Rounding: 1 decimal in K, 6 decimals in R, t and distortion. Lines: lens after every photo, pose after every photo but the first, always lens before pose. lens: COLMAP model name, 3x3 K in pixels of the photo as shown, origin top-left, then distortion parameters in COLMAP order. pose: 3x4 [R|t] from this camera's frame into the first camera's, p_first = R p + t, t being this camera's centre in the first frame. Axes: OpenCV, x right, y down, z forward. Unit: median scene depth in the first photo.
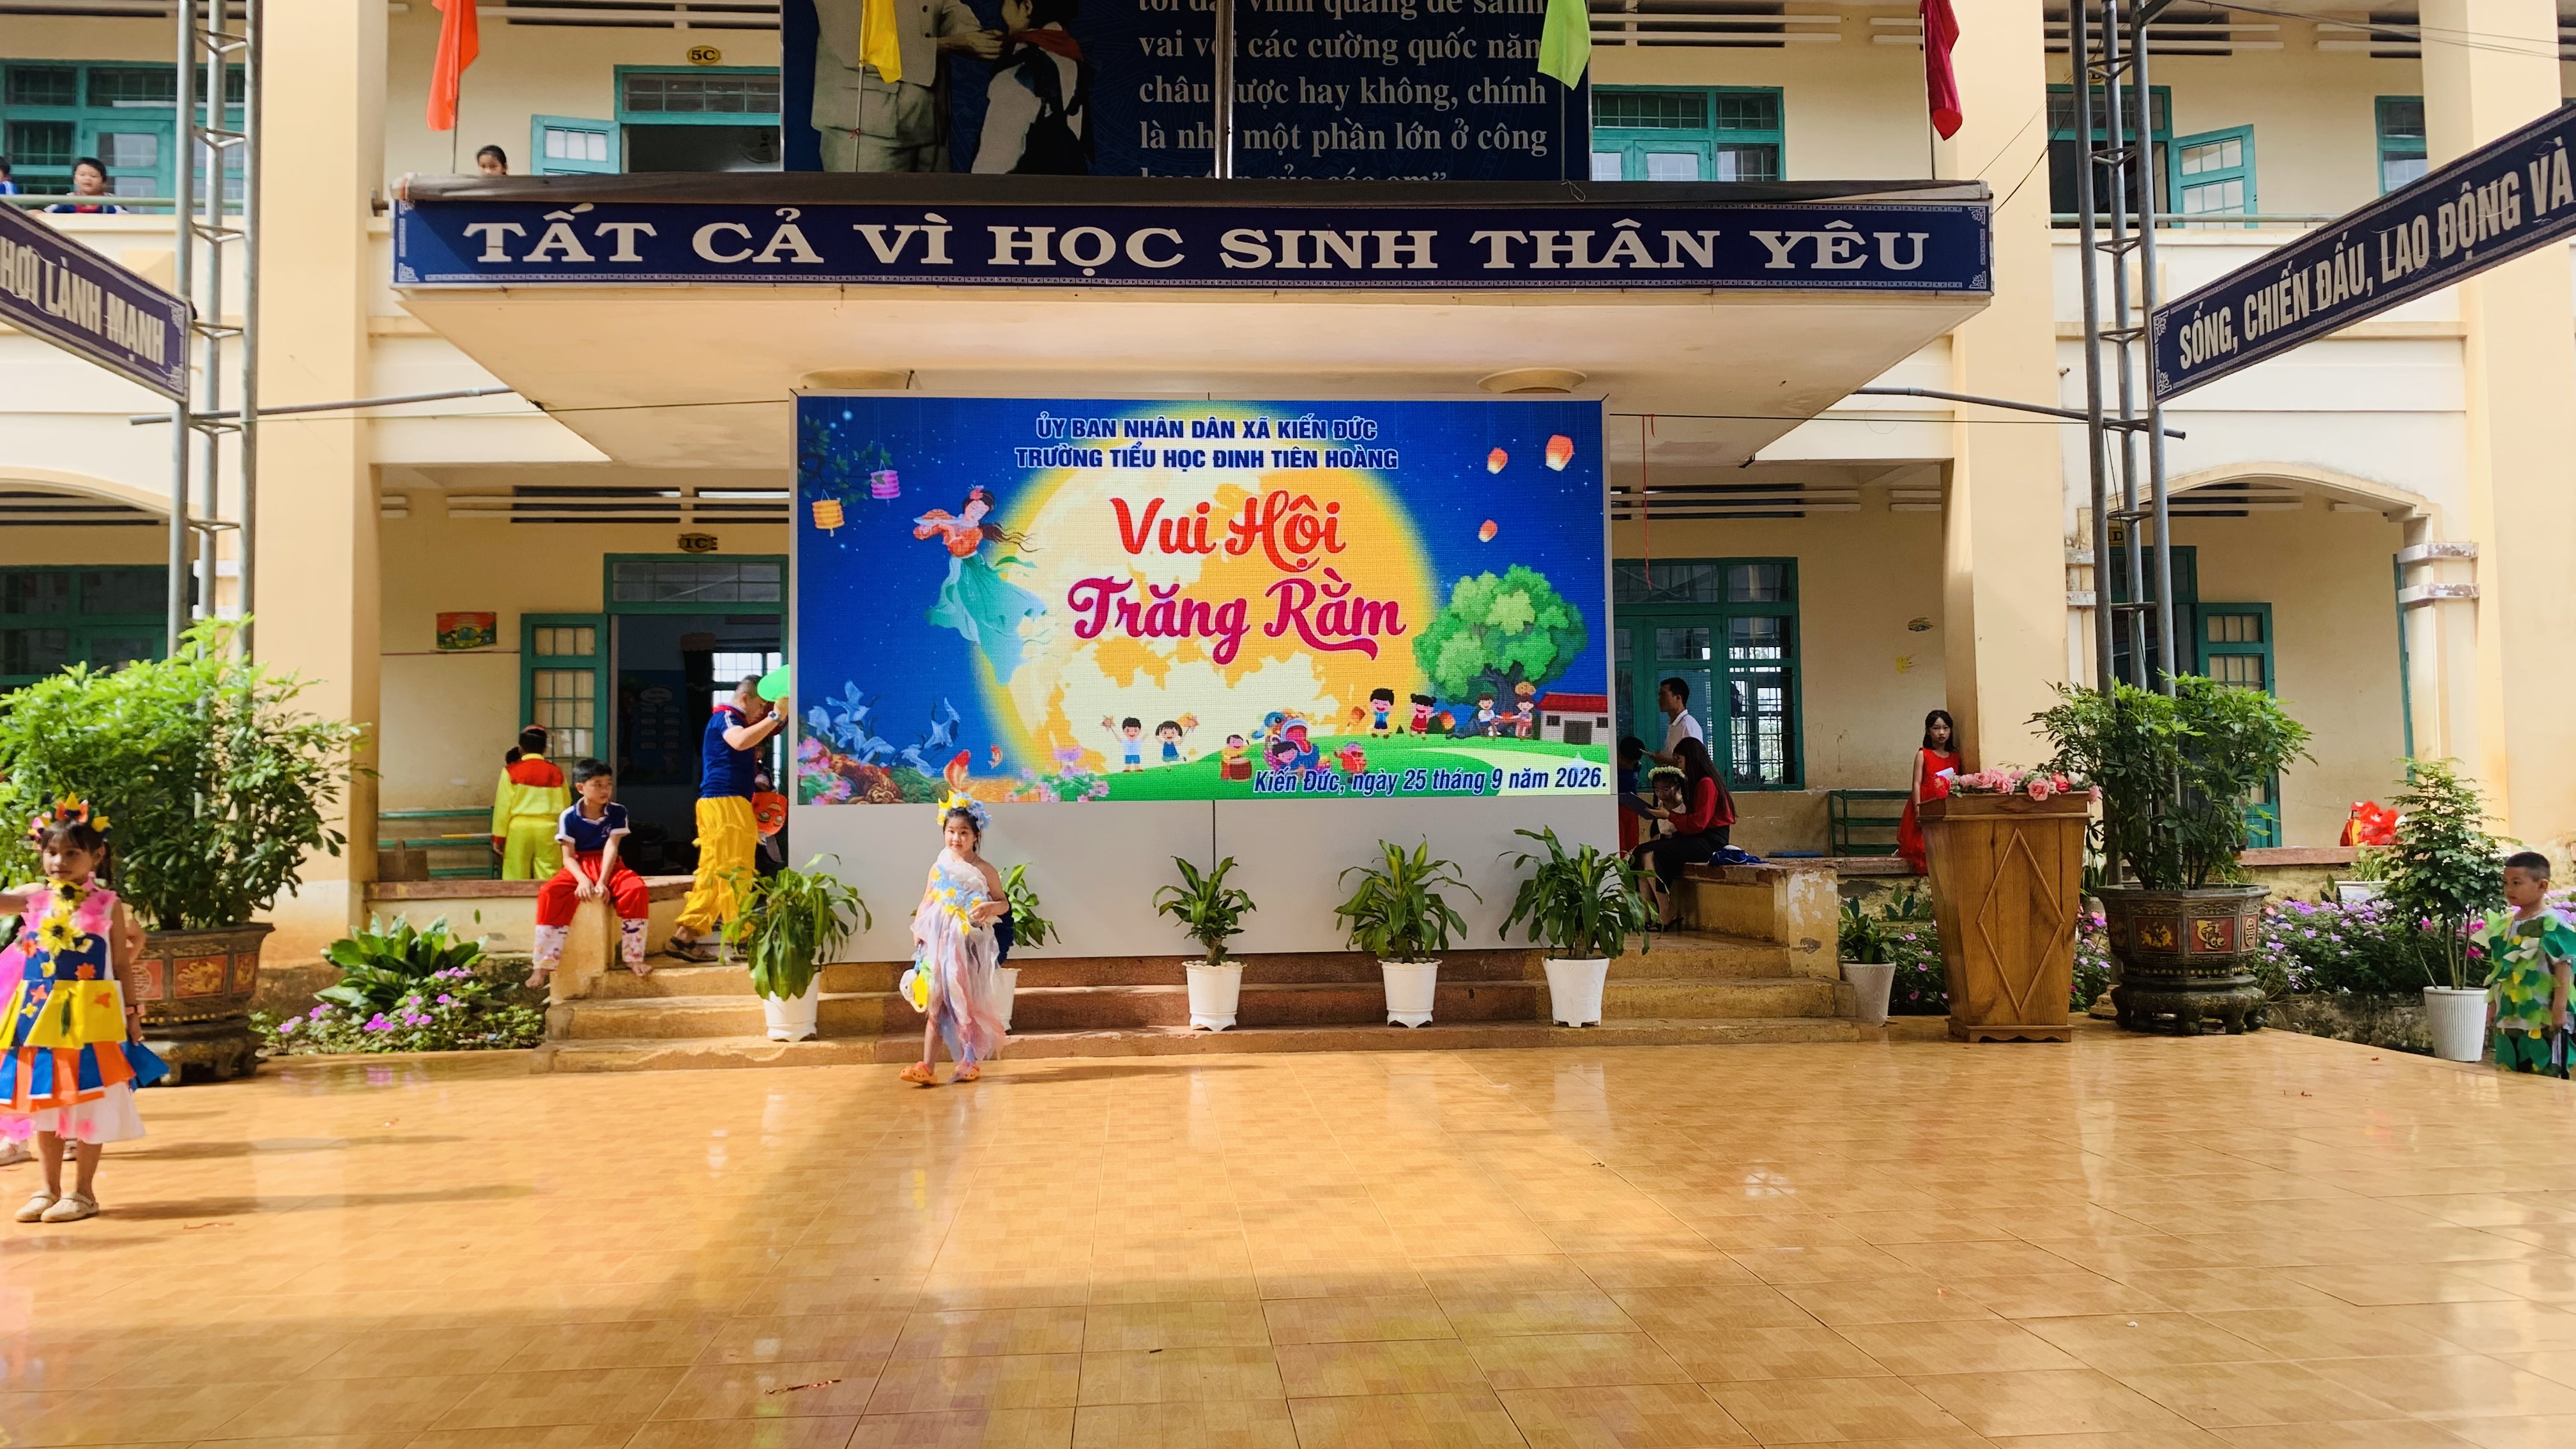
lens RADIAL K [[1955.8, 0, 1279.1], [0, 1955.8, 711.8], [0, 0, 1]] dist [0.045042, -0.032506]
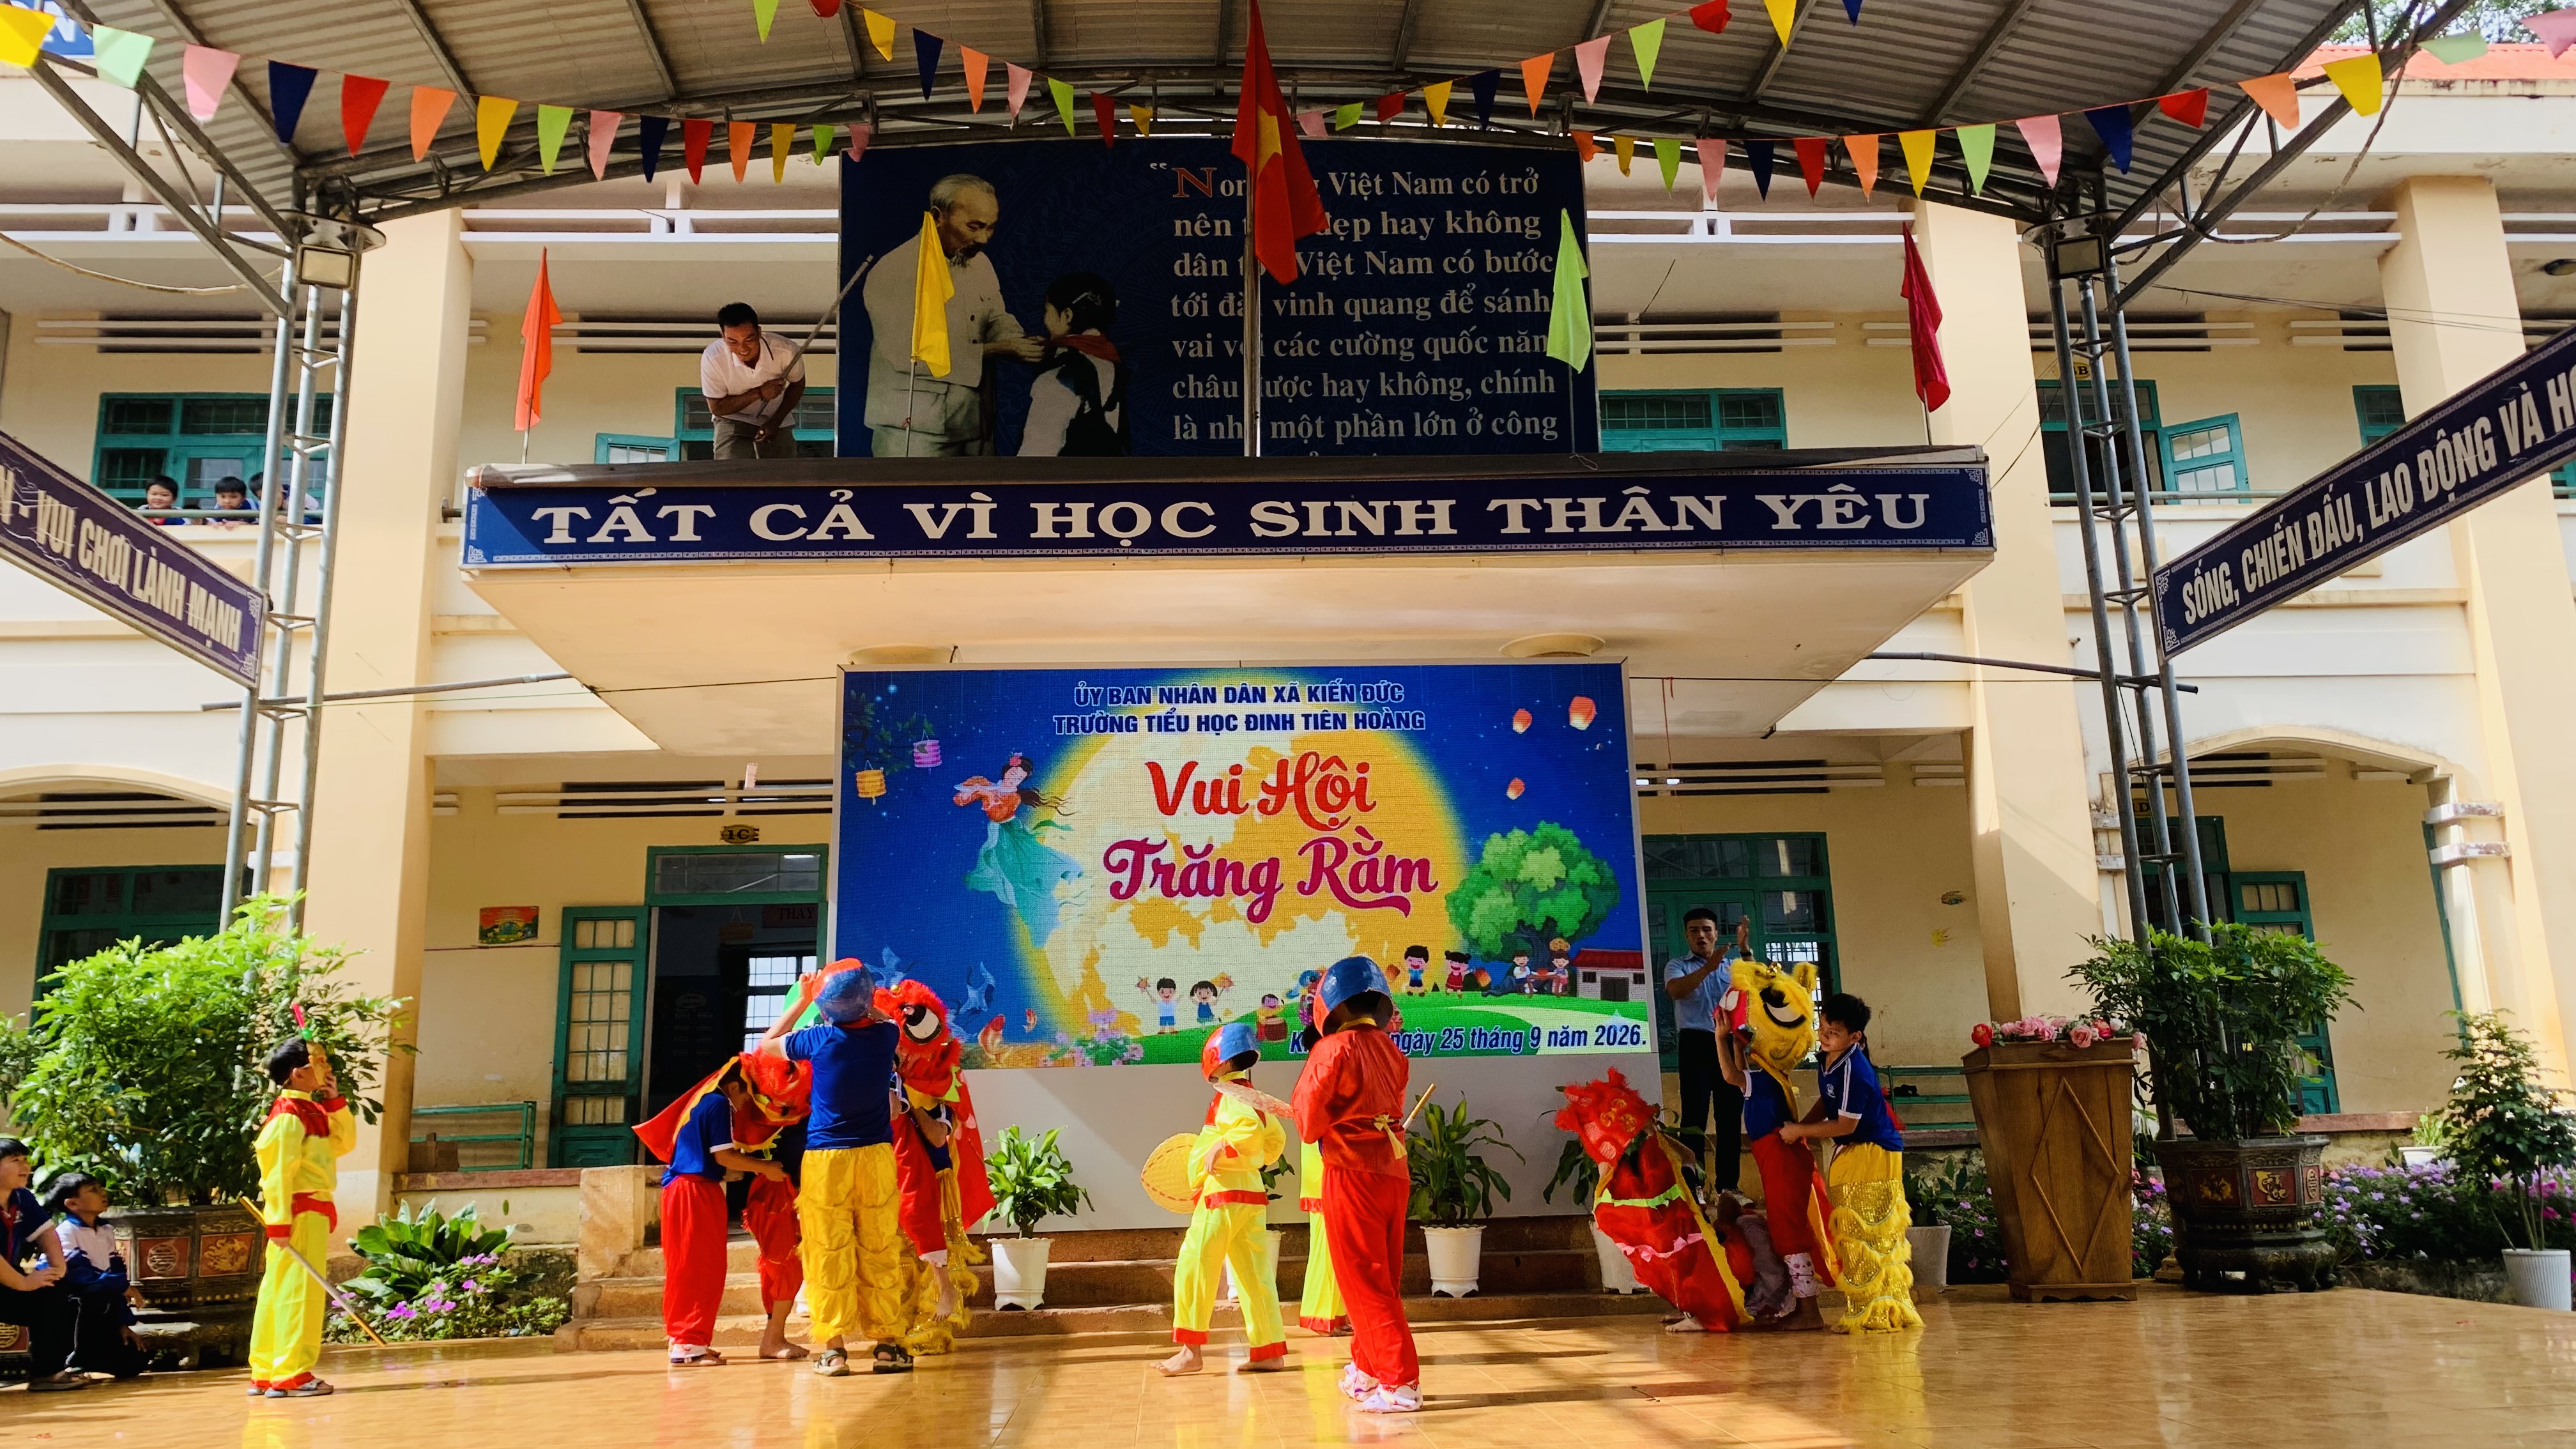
lens RADIAL K [[1954.2, 0, 1283.5], [0, 1954.2, 707.1], [0, 0, 1]] dist [0.040868, -0.025903]
pose [[0.999769, -0.017311, -0.012775, -0.000497], [0.014910, 0.985559, -0.168673, 0.035765], [0.015511, 0.168443, 0.985589, -0.010126]]
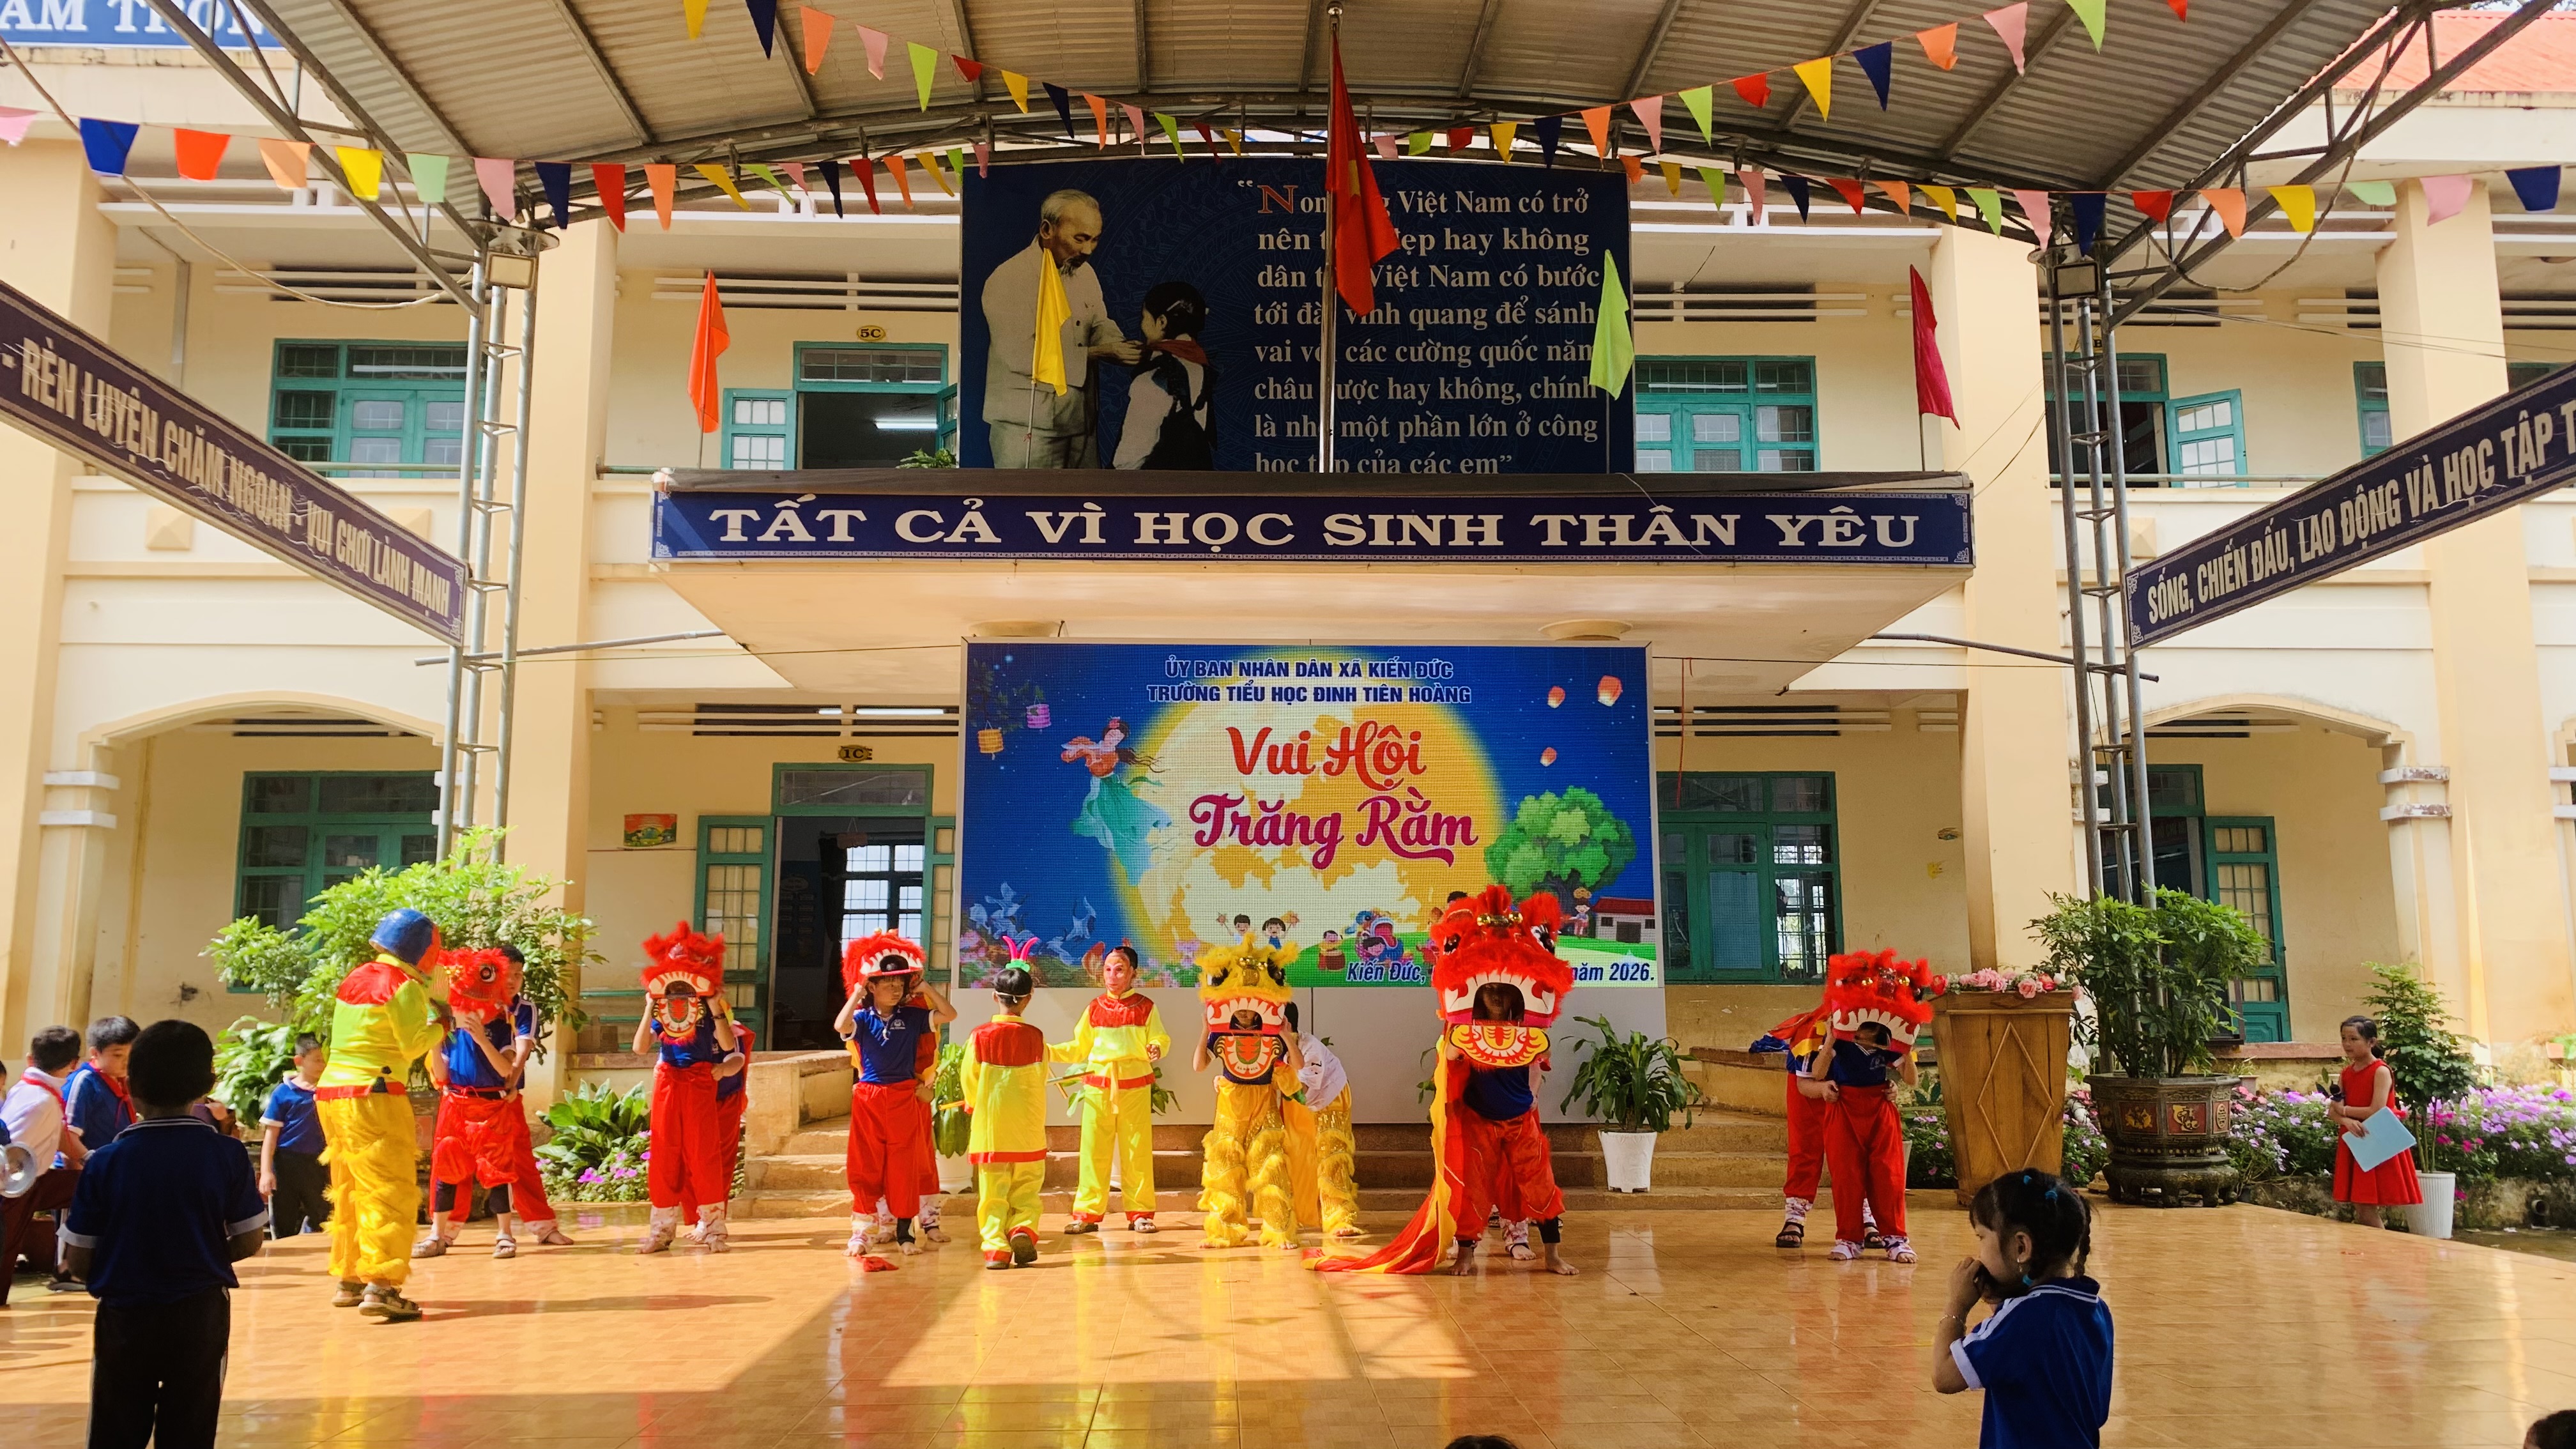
lens RADIAL K [[1953.4, 0, 1288.0], [0, 1953.4, 724.5], [0, 0, 1]] dist [0.045465, -0.032911]
pose [[0.999346, 0.005735, -0.035703, -0.007446], [-0.008805, 0.996218, -0.086444, -0.010249], [0.035072, 0.086702, 0.995617, -0.168664]]
